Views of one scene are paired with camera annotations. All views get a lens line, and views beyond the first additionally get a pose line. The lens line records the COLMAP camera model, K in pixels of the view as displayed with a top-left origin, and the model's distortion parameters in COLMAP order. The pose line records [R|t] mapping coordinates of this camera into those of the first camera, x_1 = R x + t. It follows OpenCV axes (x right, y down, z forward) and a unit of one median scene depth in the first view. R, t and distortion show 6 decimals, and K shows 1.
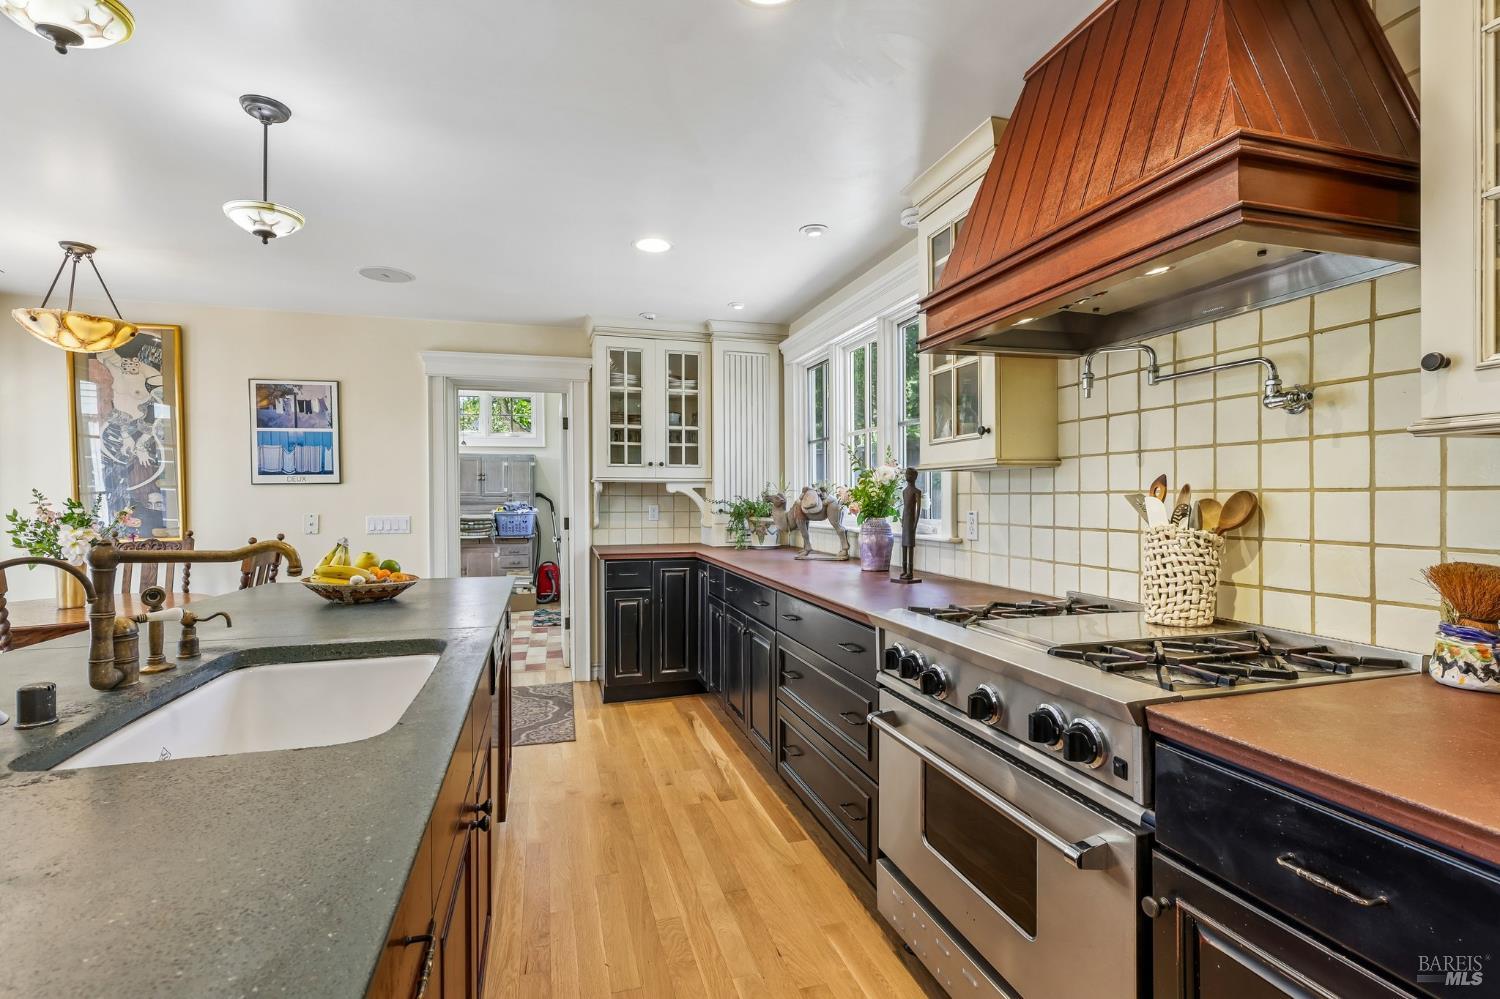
lens RADIAL K [[692.2, 0, 748.4], [0, 692.2, 498.4], [0, 0, 1]] dist [0.000124, 0.000001]
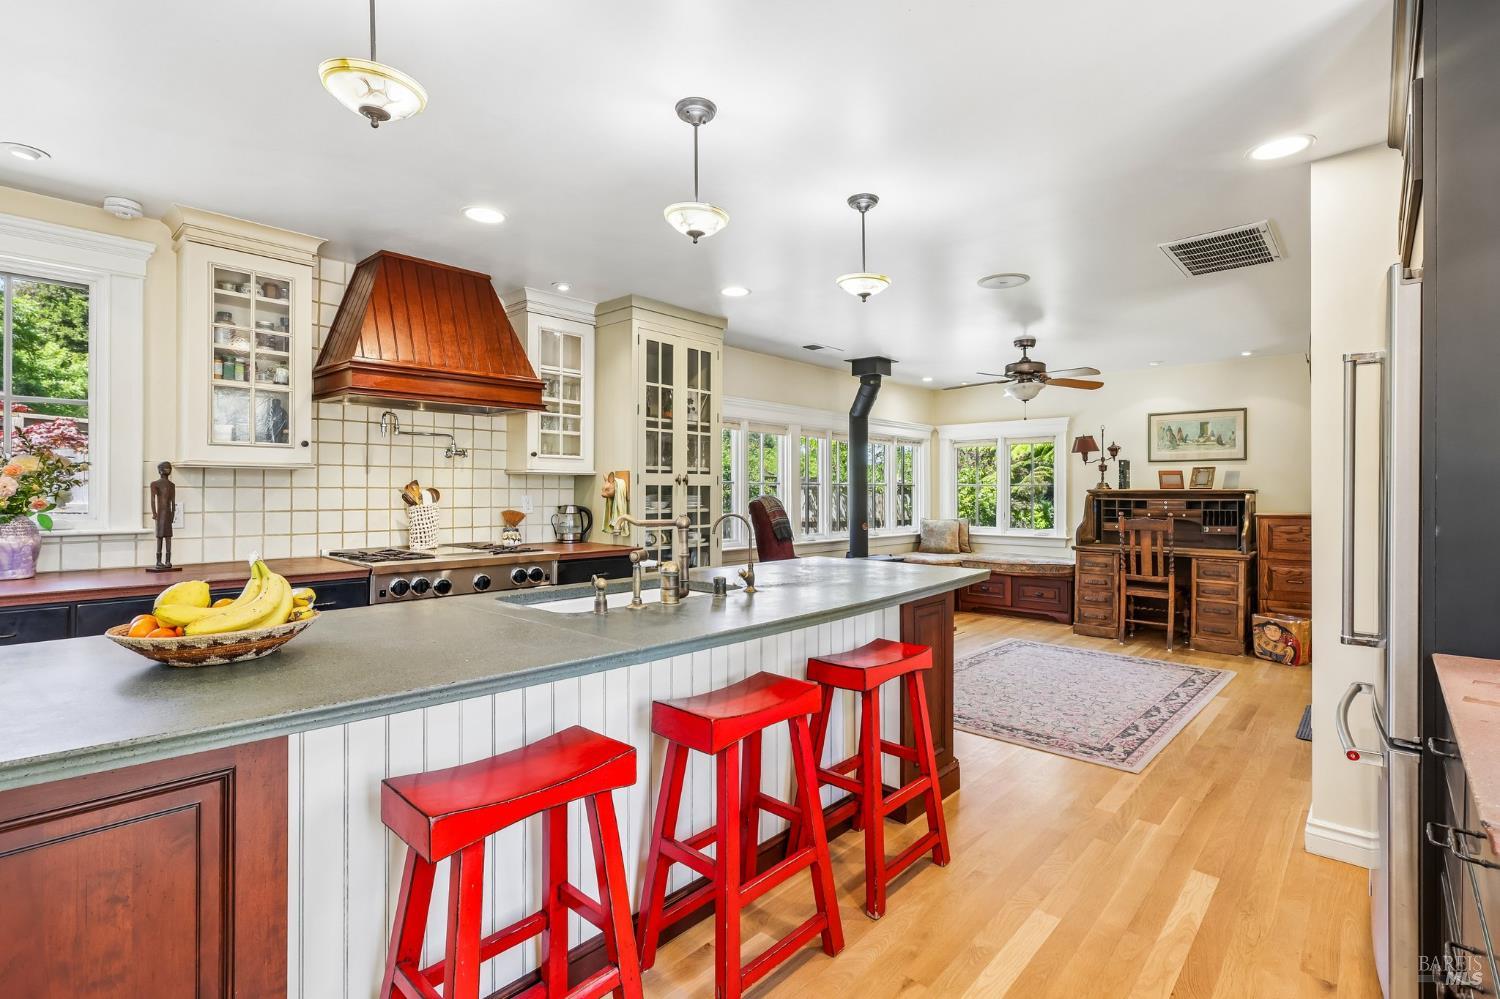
lens RADIAL K [[692.2, 0, 749.2], [0, 692.2, 494.8], [0, 0, 1]] dist [0.000124, 0.000001]
pose [[-0.517366, -0.001184, 0.855763, -1.458800], [0.004460, 0.999982, 0.004080, 0.006231], [-0.855753, 0.005928, -0.517351, 1.027670]]
